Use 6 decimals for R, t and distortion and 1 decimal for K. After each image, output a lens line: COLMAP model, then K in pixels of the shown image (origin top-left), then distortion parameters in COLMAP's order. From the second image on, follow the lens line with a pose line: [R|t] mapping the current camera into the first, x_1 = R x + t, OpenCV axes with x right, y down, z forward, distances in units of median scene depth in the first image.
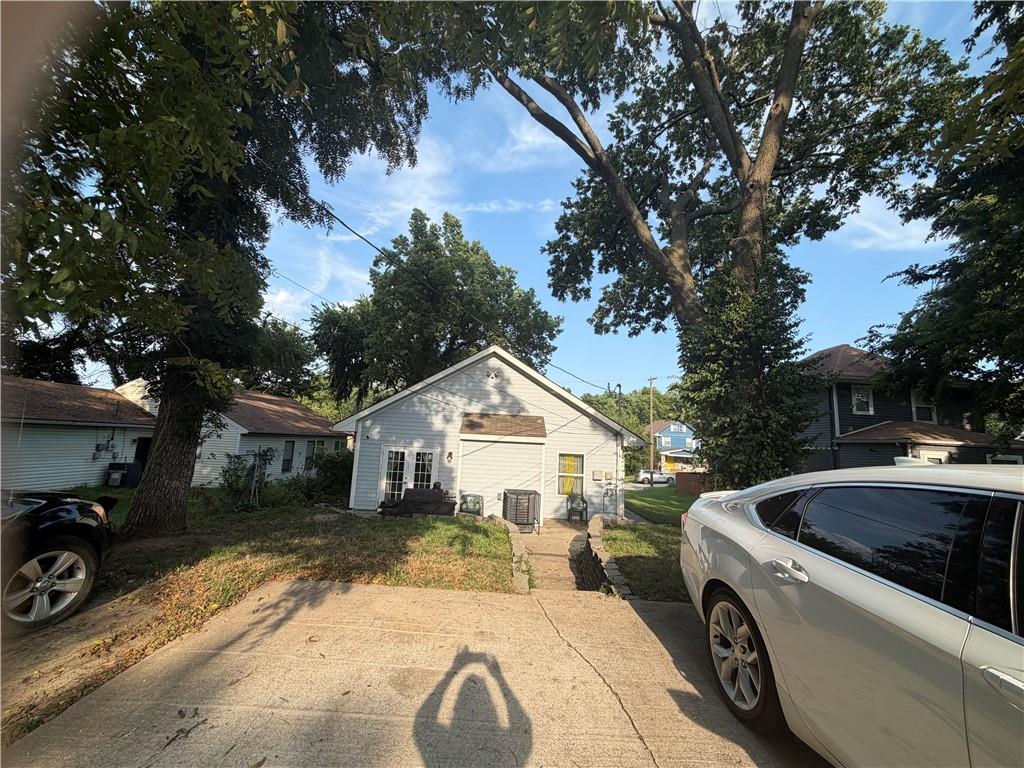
lens RADIAL K [[414.7, 0, 512.7], [0, 414.7, 382.4], [0, 0, 1]] dist [0.003690, -0.000034]
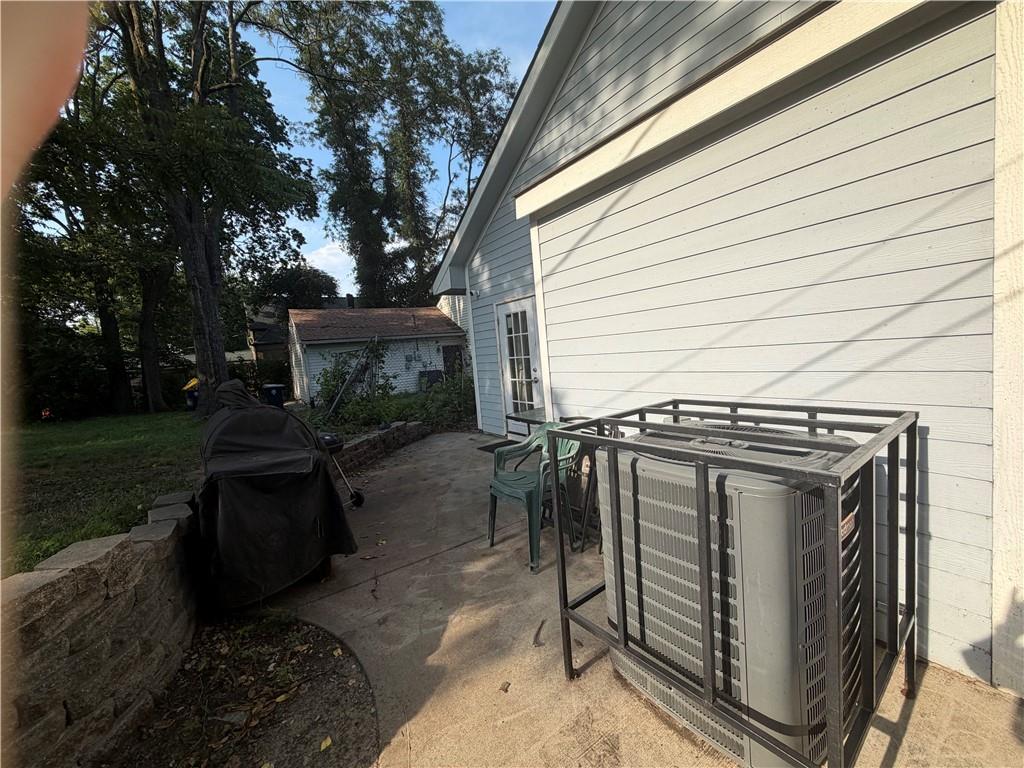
lens RADIAL K [[414.7, 0, 504.7], [0, 414.7, 383.6], [0, 0, 1]] dist [0.003690, -0.000034]
pose [[0.539570, -0.025872, -0.841543, 0.079303], [0.223831, 0.967967, 0.113755, 0.181720], [0.811643, -0.249742, 0.528077, 0.719467]]
